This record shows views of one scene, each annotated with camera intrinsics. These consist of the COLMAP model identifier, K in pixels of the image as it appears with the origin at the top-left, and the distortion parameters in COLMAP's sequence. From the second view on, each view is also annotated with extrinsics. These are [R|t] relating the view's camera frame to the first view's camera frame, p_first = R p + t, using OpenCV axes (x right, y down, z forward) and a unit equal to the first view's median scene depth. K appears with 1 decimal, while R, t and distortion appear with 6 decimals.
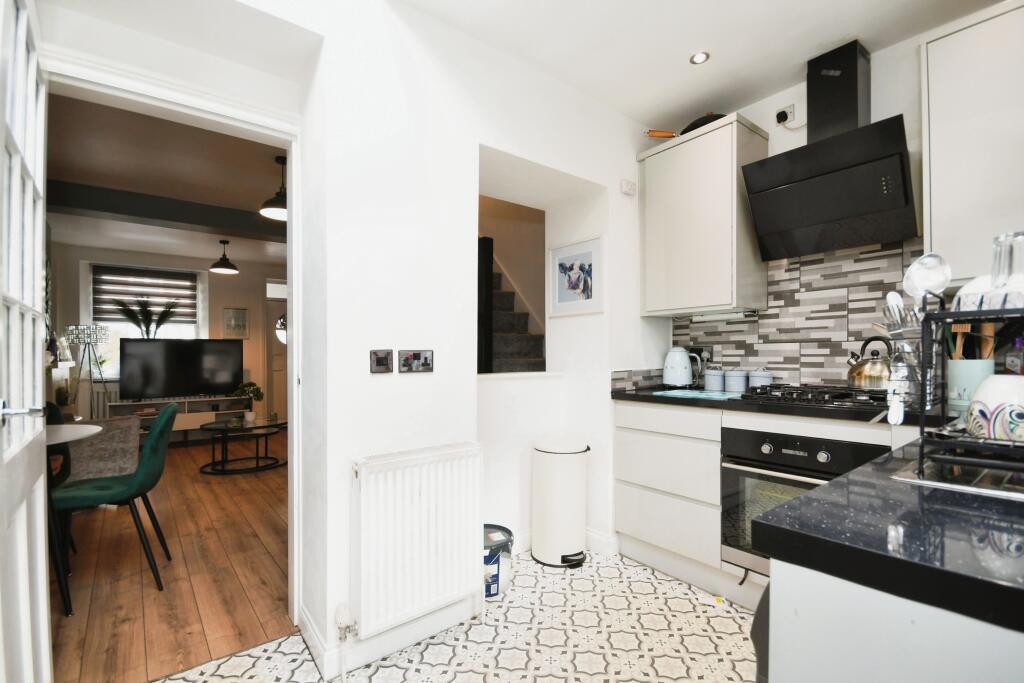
lens RADIAL K [[463.5, 0, 508.8], [0, 463.5, 358.5], [0, 0, 1]] dist [0.000867, 0.000051]
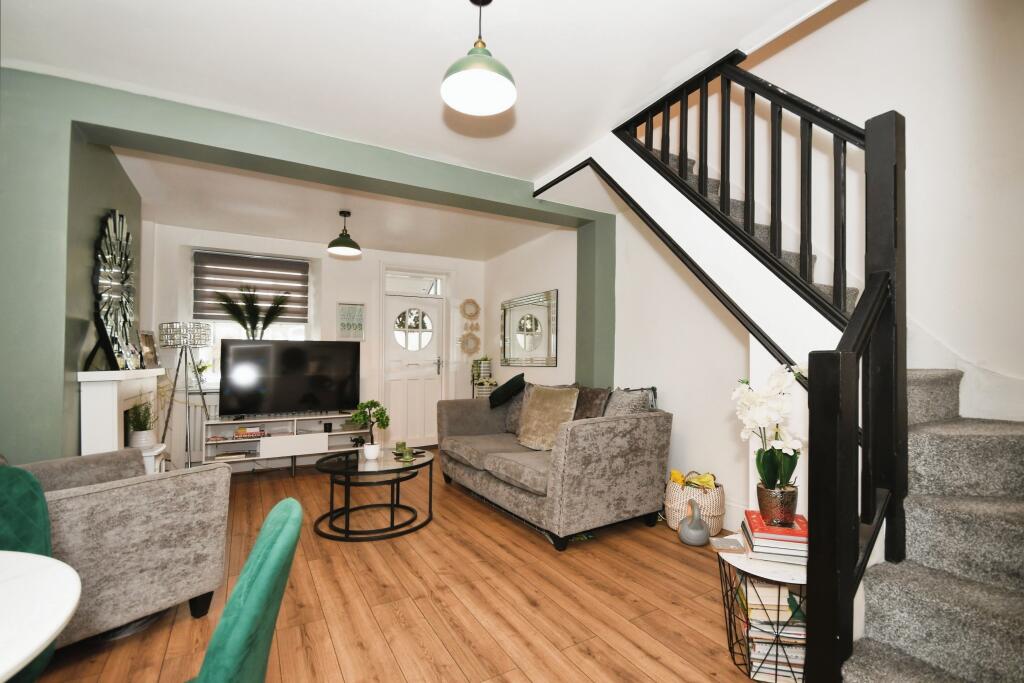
lens RADIAL K [[452.9, 0, 519.2], [0, 452.9, 362.8], [0, 0, 1]] dist [-0.001729, -0.010432]
pose [[0.989875, 0.008933, -0.141660, -0.201468], [-0.009623, 0.999945, -0.004187, -0.003941], [0.141615, 0.005508, 0.989906, 0.278024]]
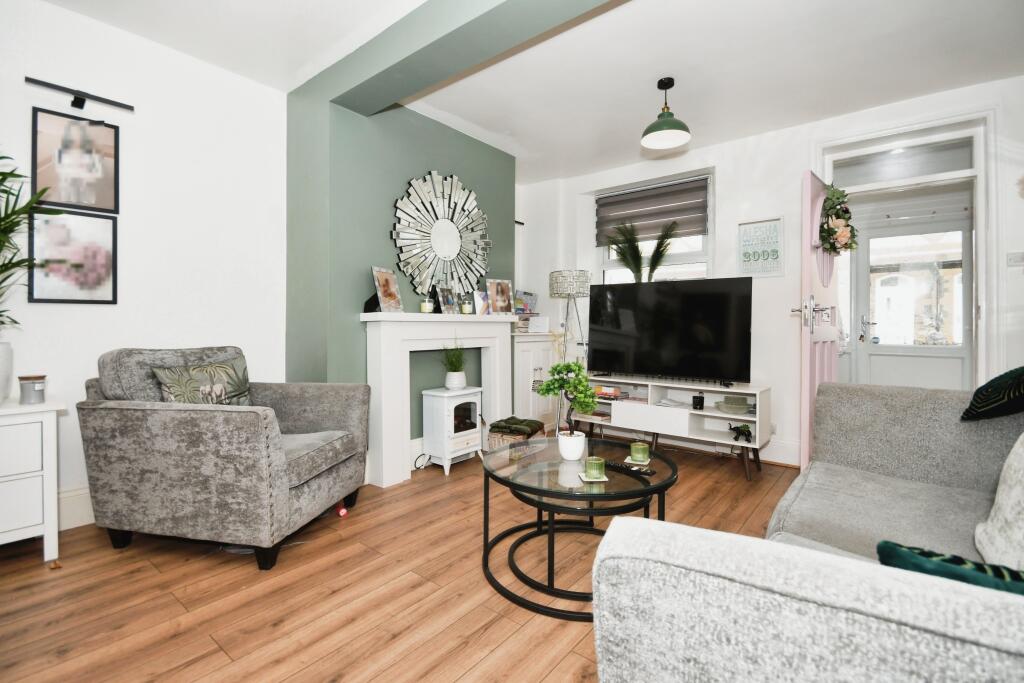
lens RADIAL K [[466.0, 0, 511.1], [0, 466.0, 321.3], [0, 0, 1]] dist [0.000038, -0.000147]
pose [[0.209968, 0.006775, -0.977685, -0.133271], [-0.013805, 0.999897, 0.003964, 0.009986], [0.977611, 0.012665, 0.210040, 0.663762]]
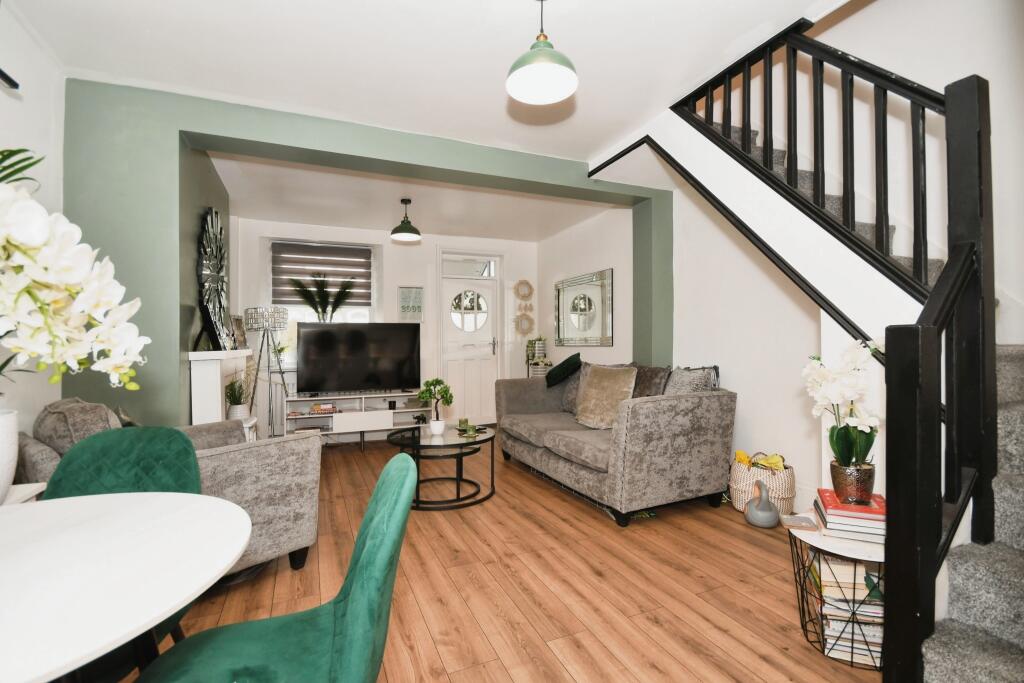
lens RADIAL K [[460.3, 0, 512.0], [0, 460.3, 341.5], [0, 0, 1]] dist [0.002466, -0.012740]
pose [[0.965488, 0.000993, -0.260445, -0.209900], [-0.003554, 0.999950, -0.009365, -0.000902], [0.260422, 0.009967, 0.965443, 0.252756]]
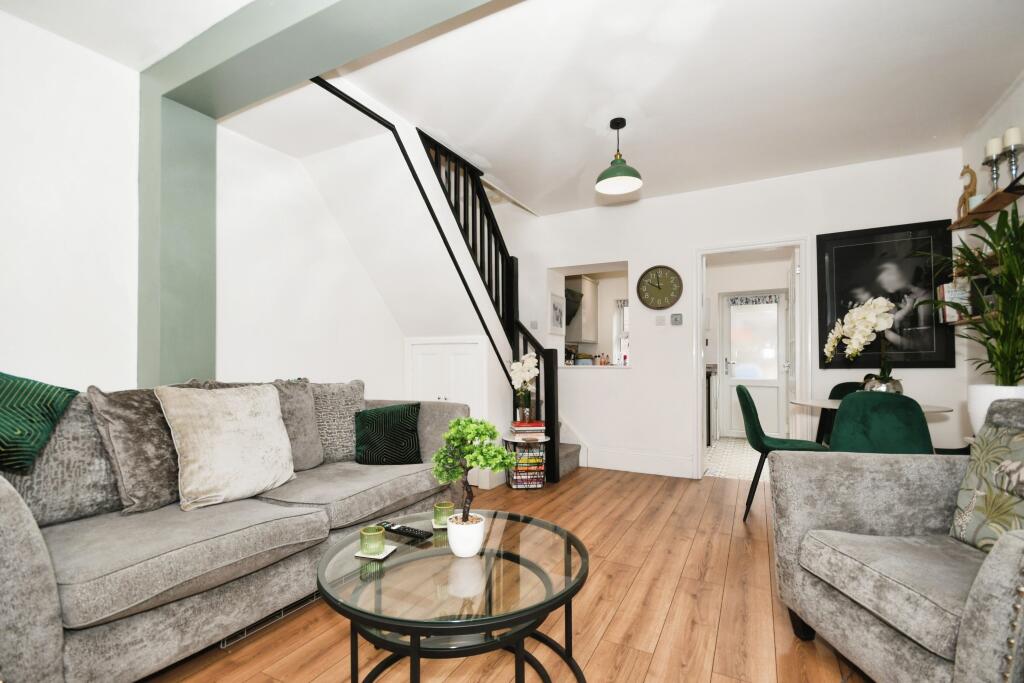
lens RADIAL K [[464.0, 0, 513.7], [0, 464.0, 347.8], [0, 0, 1]] dist [0.004612, -0.010068]
pose [[-0.397443, 0.039848, 0.916761, -0.672332], [0.004023, 0.999123, -0.041684, 0.015470], [-0.917618, -0.012879, -0.397254, 0.847147]]
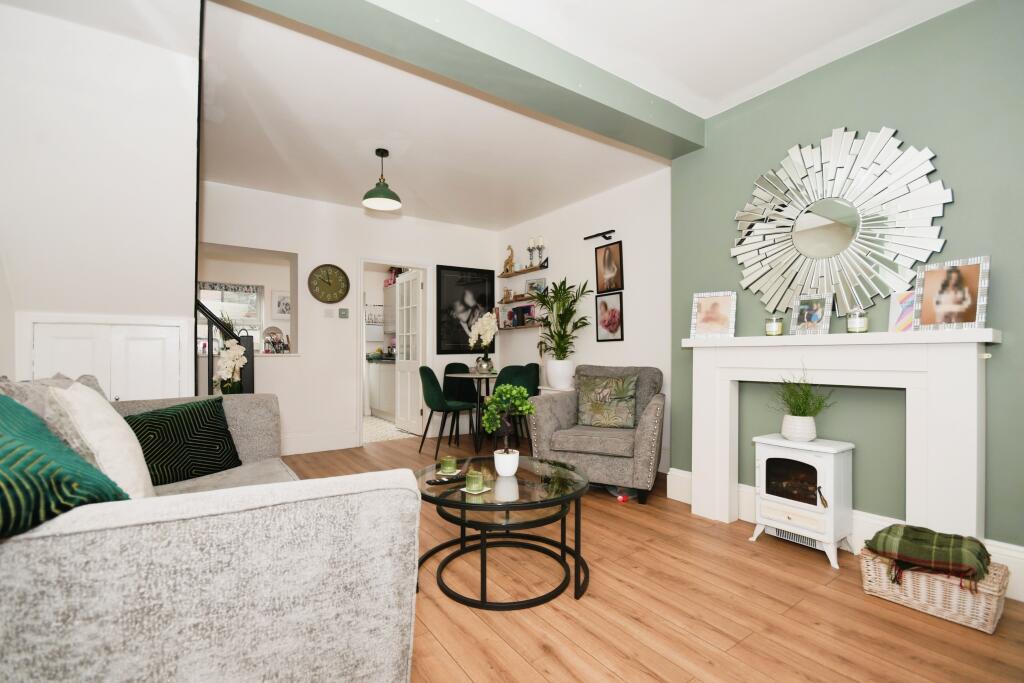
lens RADIAL K [[460.3, 0, 512.0], [0, 460.3, 341.5], [0, 0, 1]] dist [0.002466, -0.012740]
pose [[-0.997943, 0.015302, 0.062262, -0.474211], [0.013988, 0.999671, -0.021483, 0.015211], [-0.062570, -0.020568, -0.997829, 1.126811]]
